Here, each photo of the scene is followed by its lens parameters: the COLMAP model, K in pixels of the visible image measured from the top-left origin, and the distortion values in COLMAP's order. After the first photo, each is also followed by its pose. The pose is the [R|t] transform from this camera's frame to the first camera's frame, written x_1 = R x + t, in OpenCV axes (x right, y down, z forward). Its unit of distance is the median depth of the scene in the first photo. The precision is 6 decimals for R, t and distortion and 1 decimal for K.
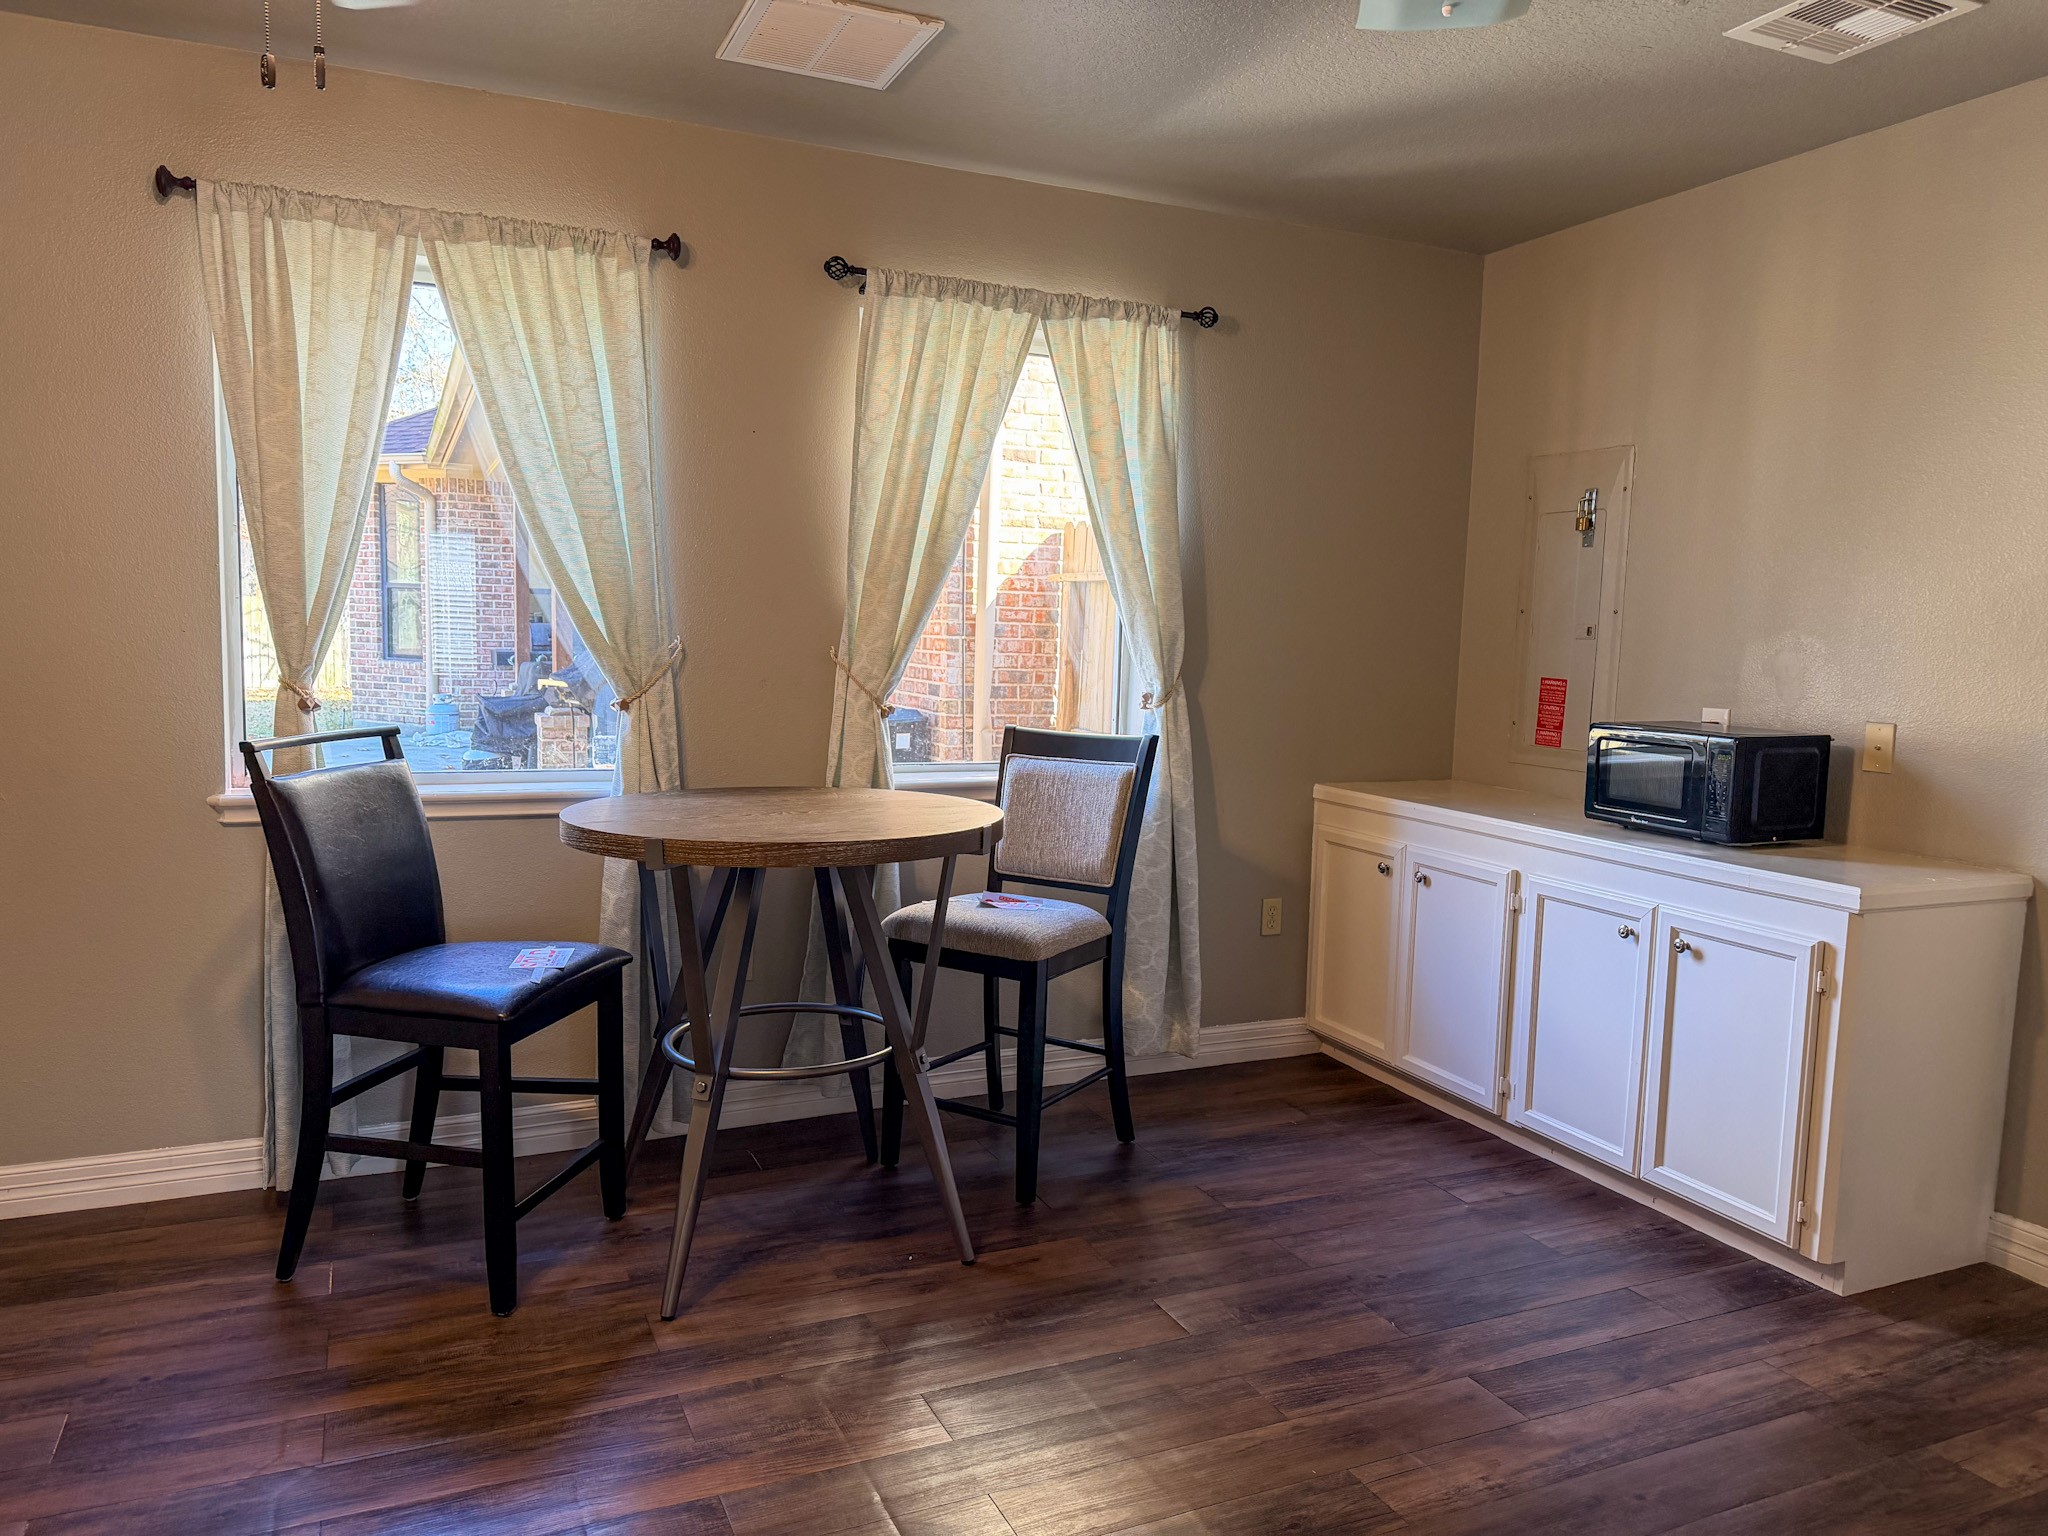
lens RADIAL K [[1419.4, 0, 1024.0], [0, 1419.4, 768.0], [0, 0, 1]] dist [0.000515, -0.002064]
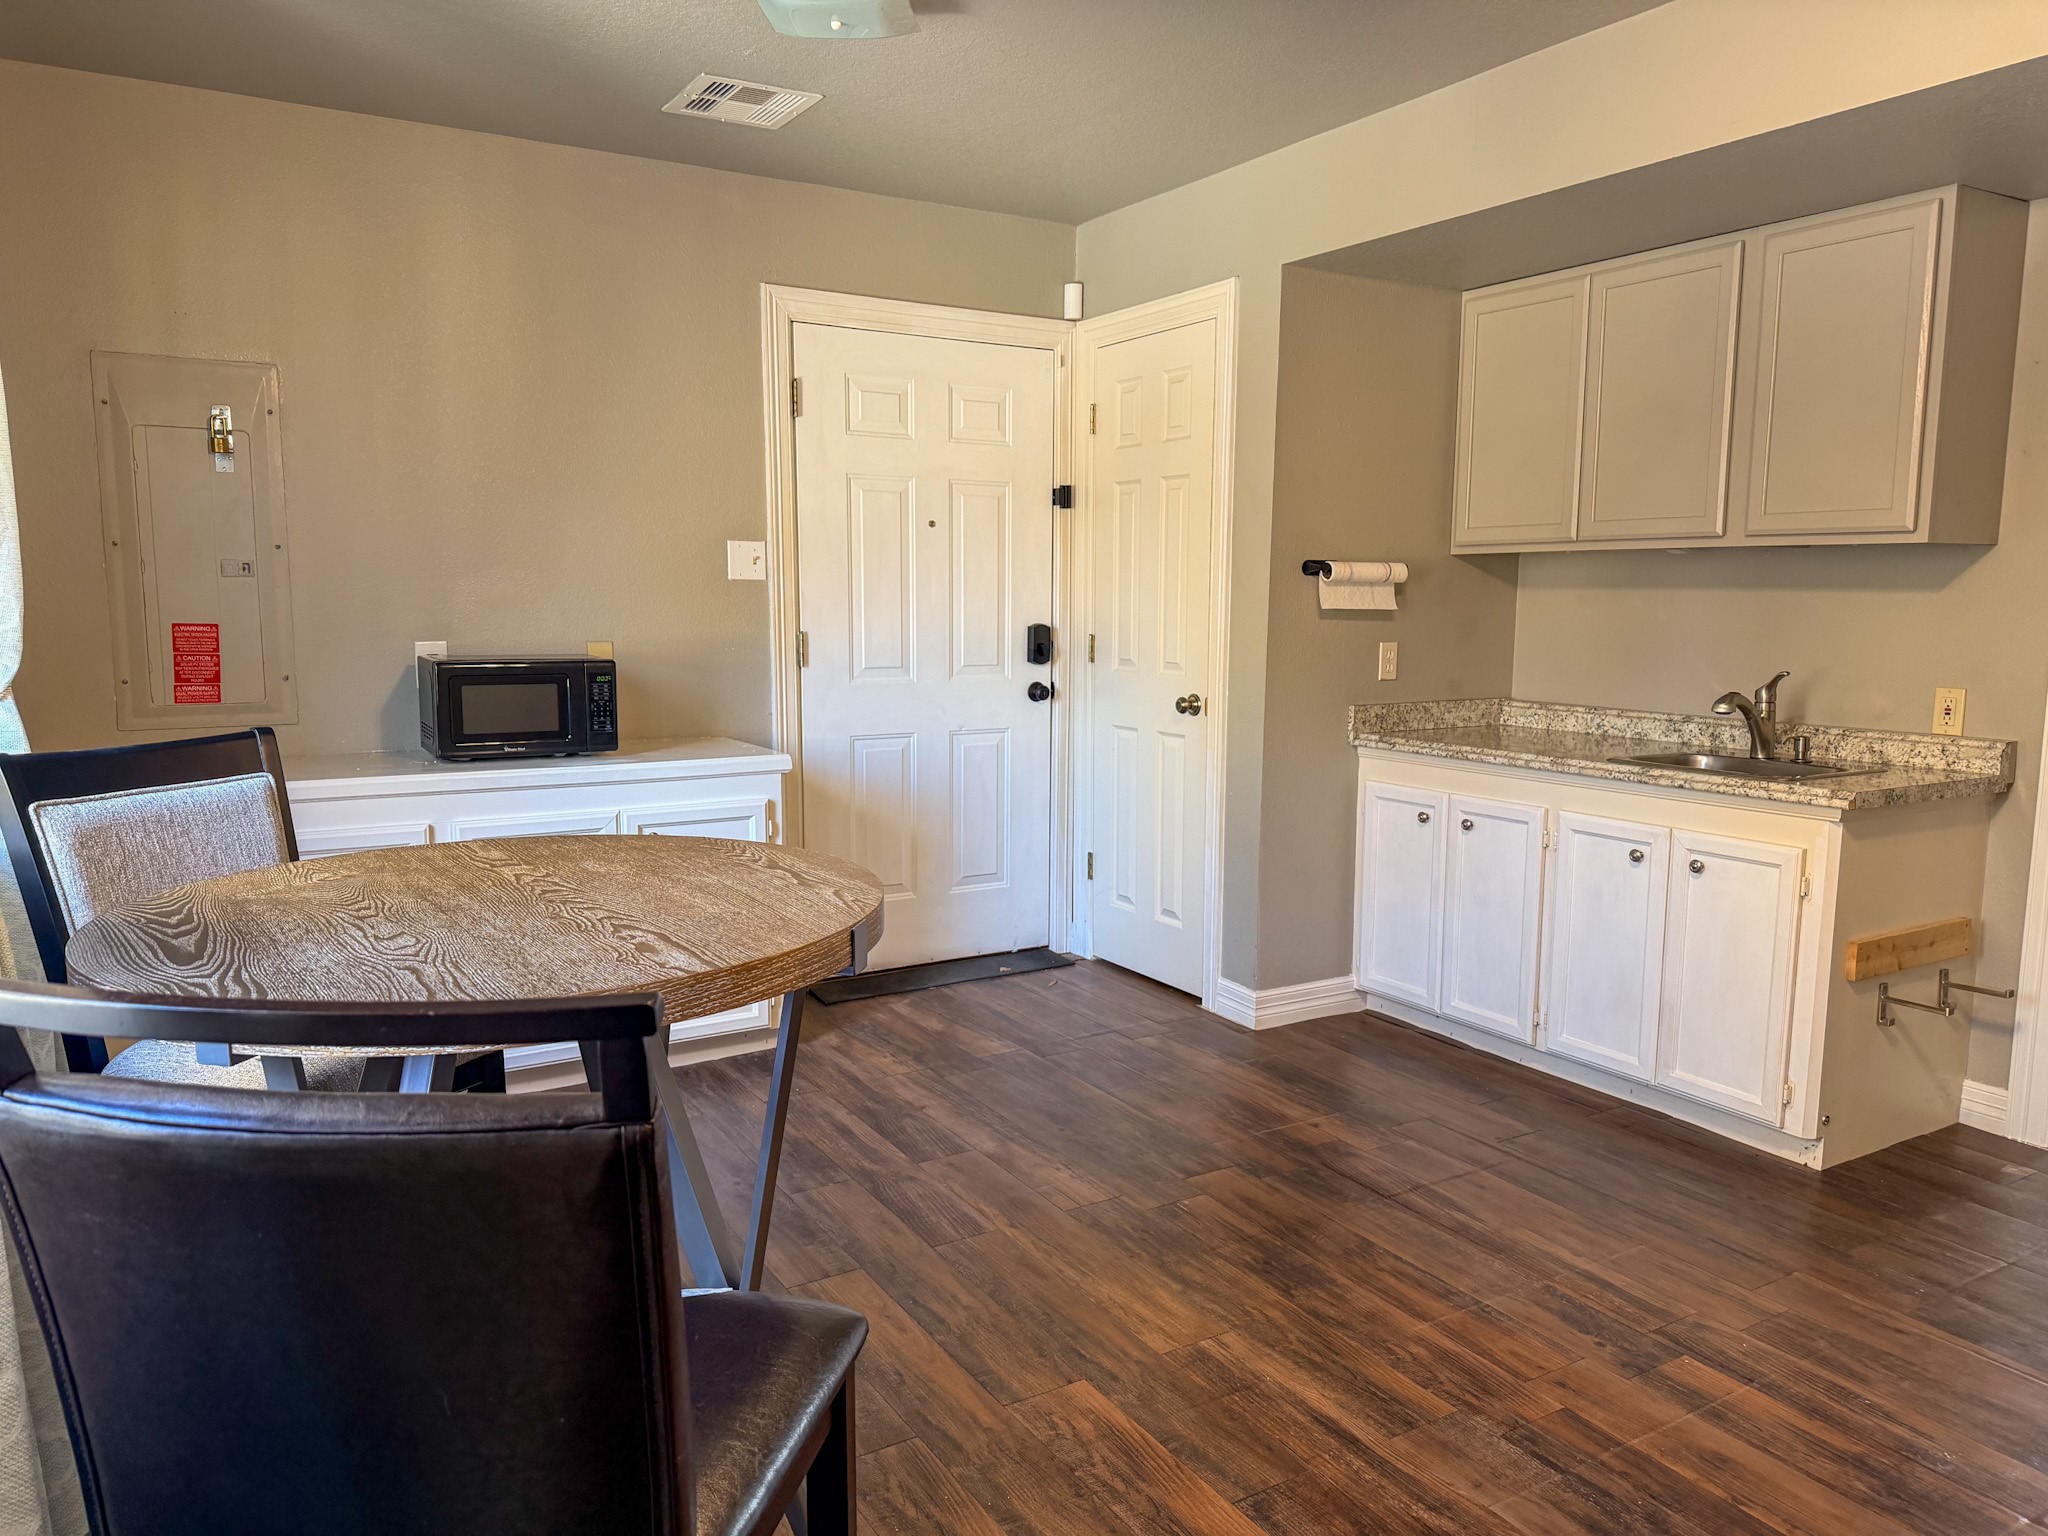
lens RADIAL K [[1419.4, 0, 1024.0], [0, 1419.4, 768.0], [0, 0, 1]] dist [0.000515, -0.002064]
pose [[-0.124632, -0.145718, 0.981444, -0.723005], [0.091380, 0.983267, 0.157592, -0.089129], [-0.987986, 0.109325, -0.109231, 0.814498]]
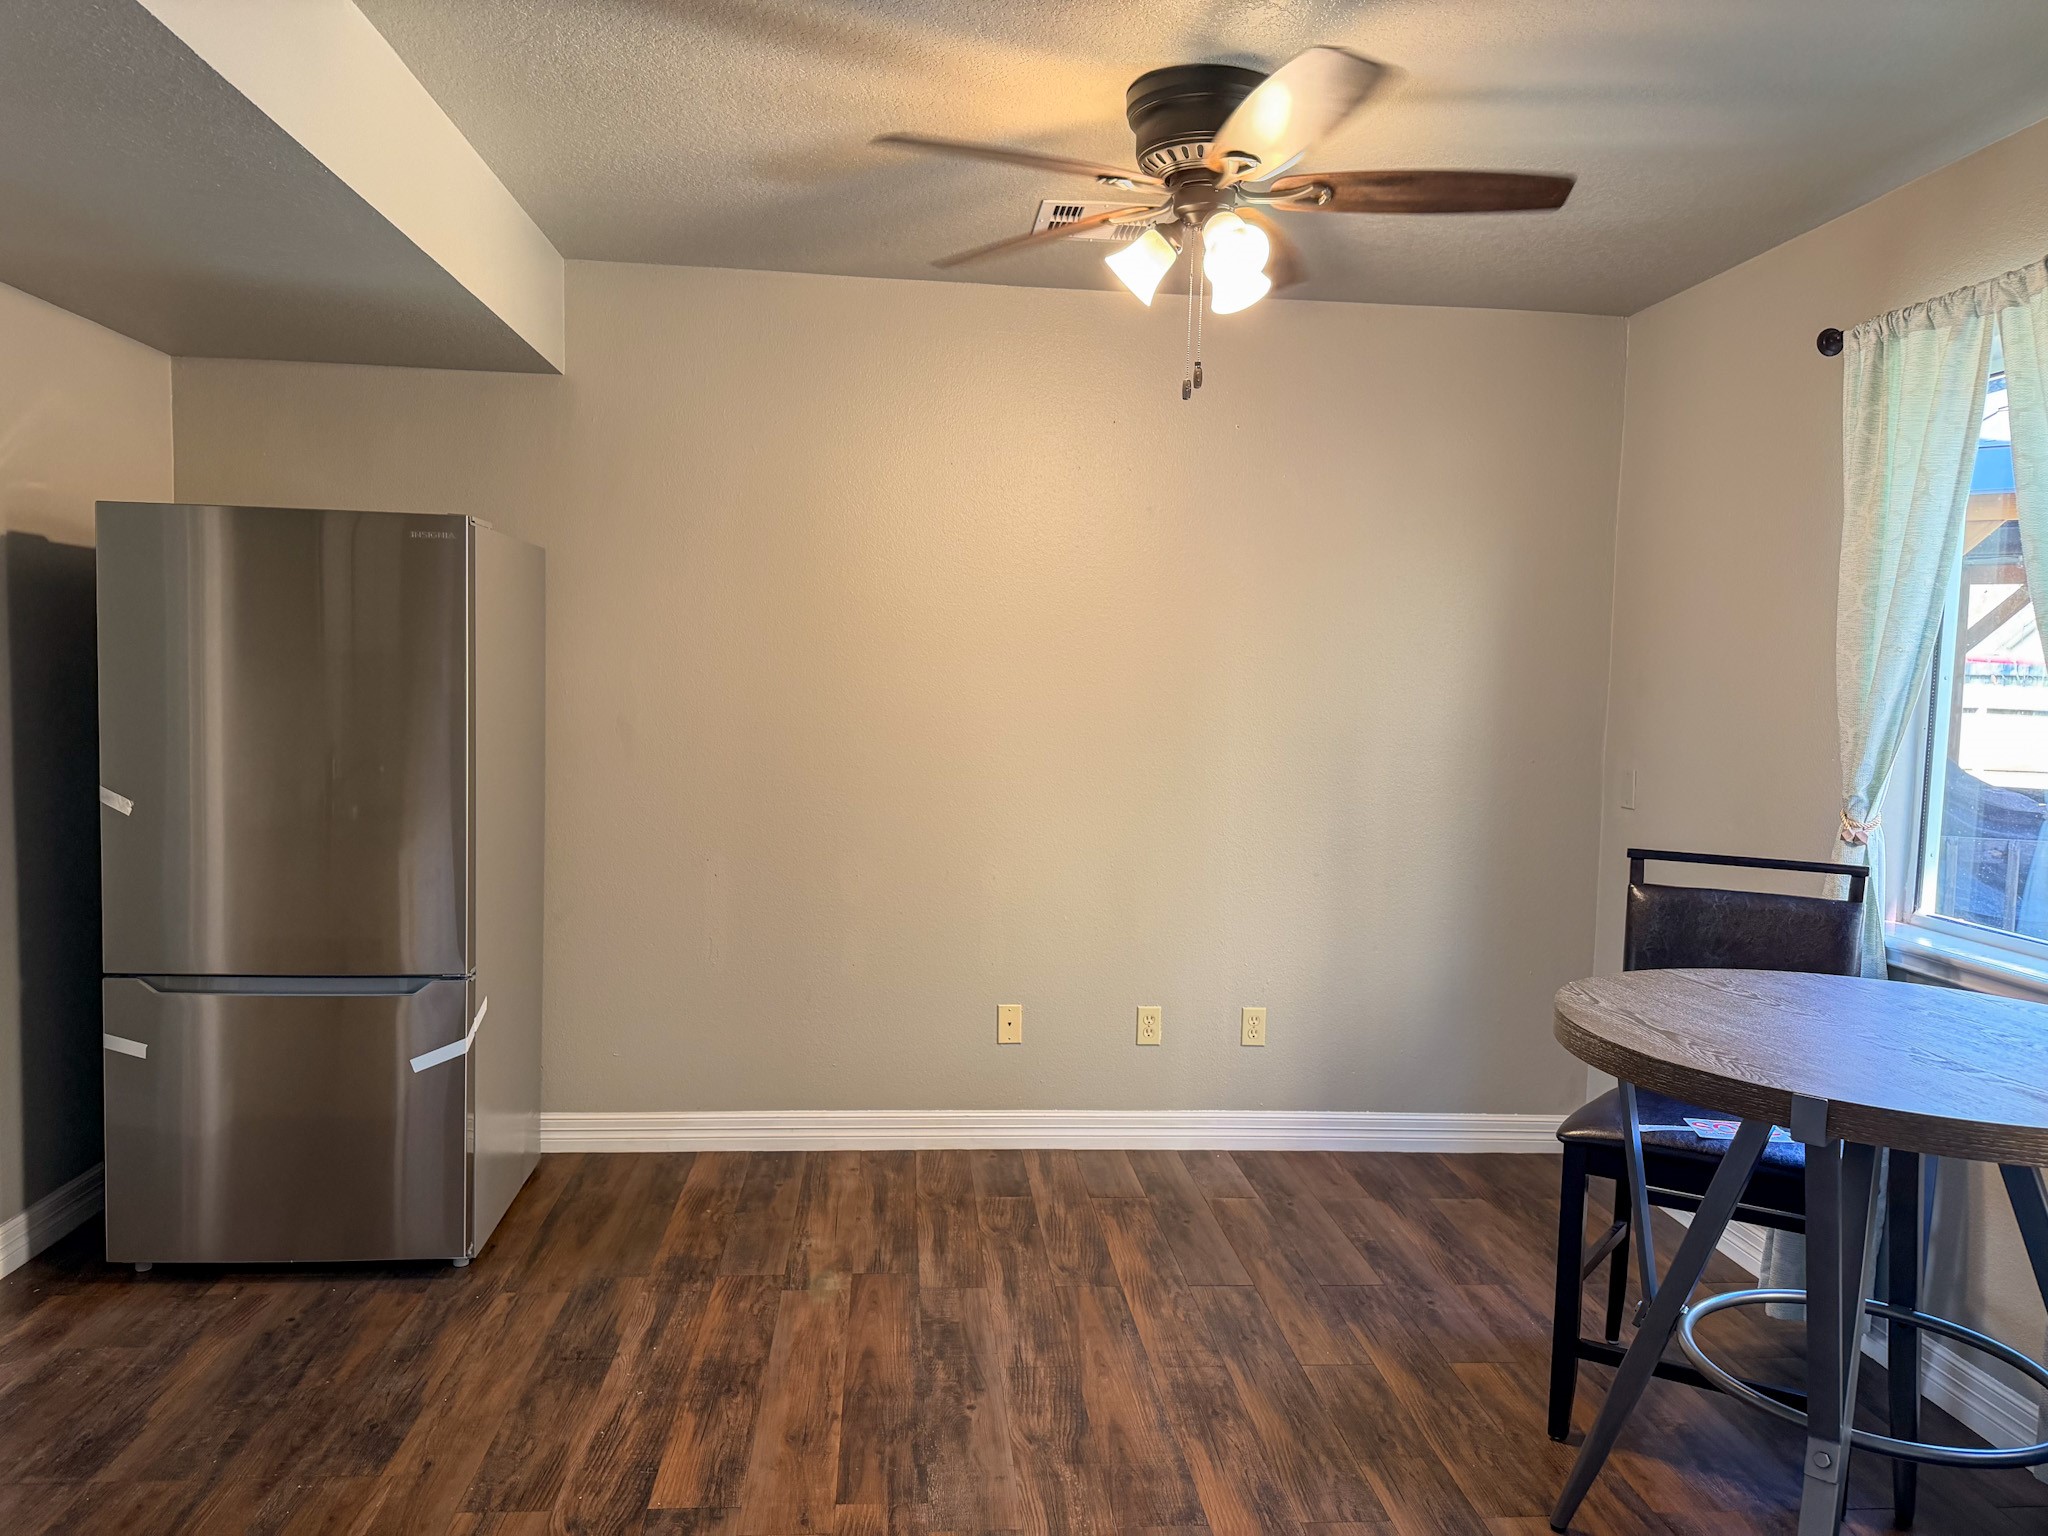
lens RADIAL K [[1451.6, 0, 1024.0], [0, 1451.6, 768.0], [0, 0, 1]] dist [-0.008546, -0.003968]
pose [[-0.316909, 0.037763, -0.947704, 0.606028], [-0.131362, 0.987829, 0.083289, -0.100170], [0.939315, 0.150888, -0.308091, 0.774229]]
